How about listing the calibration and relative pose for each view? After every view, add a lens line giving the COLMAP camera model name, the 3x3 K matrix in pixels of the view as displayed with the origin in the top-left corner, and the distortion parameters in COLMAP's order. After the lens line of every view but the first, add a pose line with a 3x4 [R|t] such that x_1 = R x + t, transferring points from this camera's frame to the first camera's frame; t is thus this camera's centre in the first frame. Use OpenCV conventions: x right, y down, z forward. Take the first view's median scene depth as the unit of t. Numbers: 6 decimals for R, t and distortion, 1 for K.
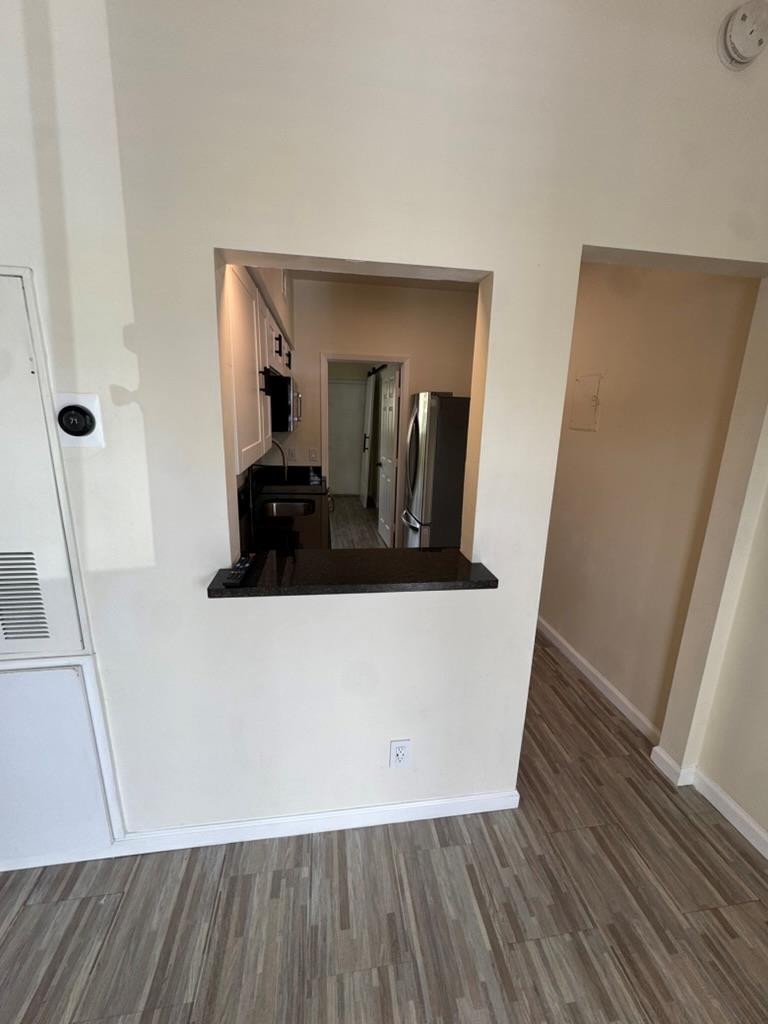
lens RADIAL K [[409.8, 0, 385.8], [0, 409.8, 512.4], [0, 0, 1]] dist [-0.000517, 0.000466]
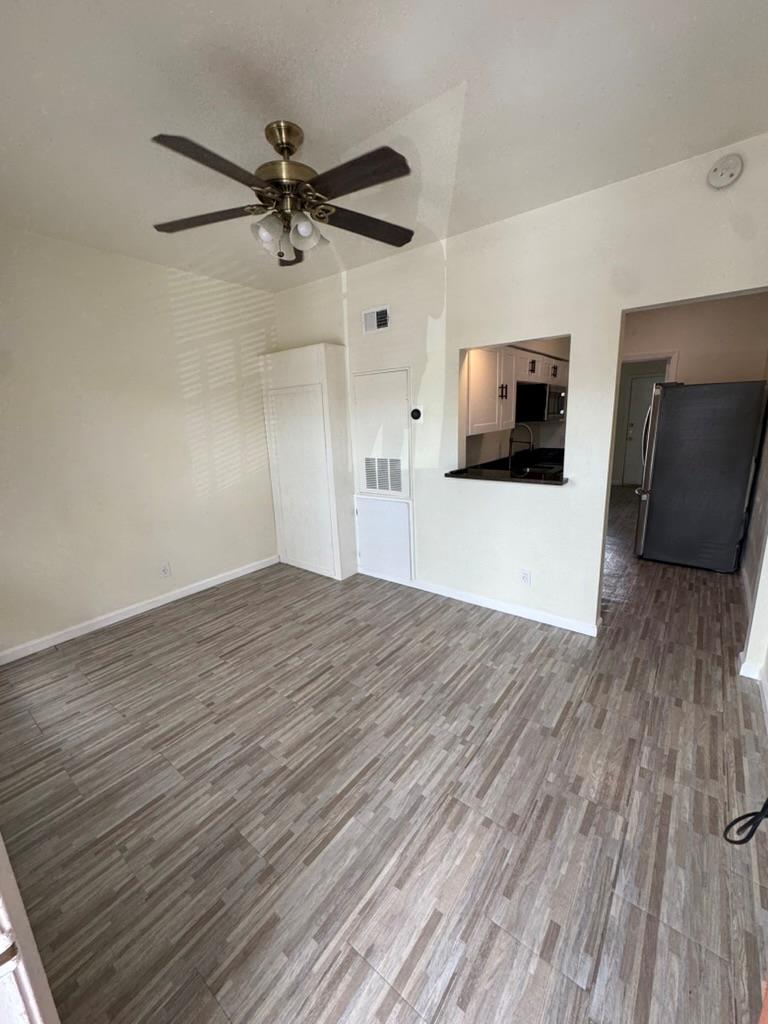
lens RADIAL K [[409.8, 0, 385.8], [0, 409.8, 512.4], [0, 0, 1]] dist [-0.000517, 0.000466]
pose [[0.690184, 0.114602, -0.714501, 1.105160], [-0.118961, 0.991915, 0.044186, 0.319311], [0.713789, 0.054501, 0.698237, -1.016246]]
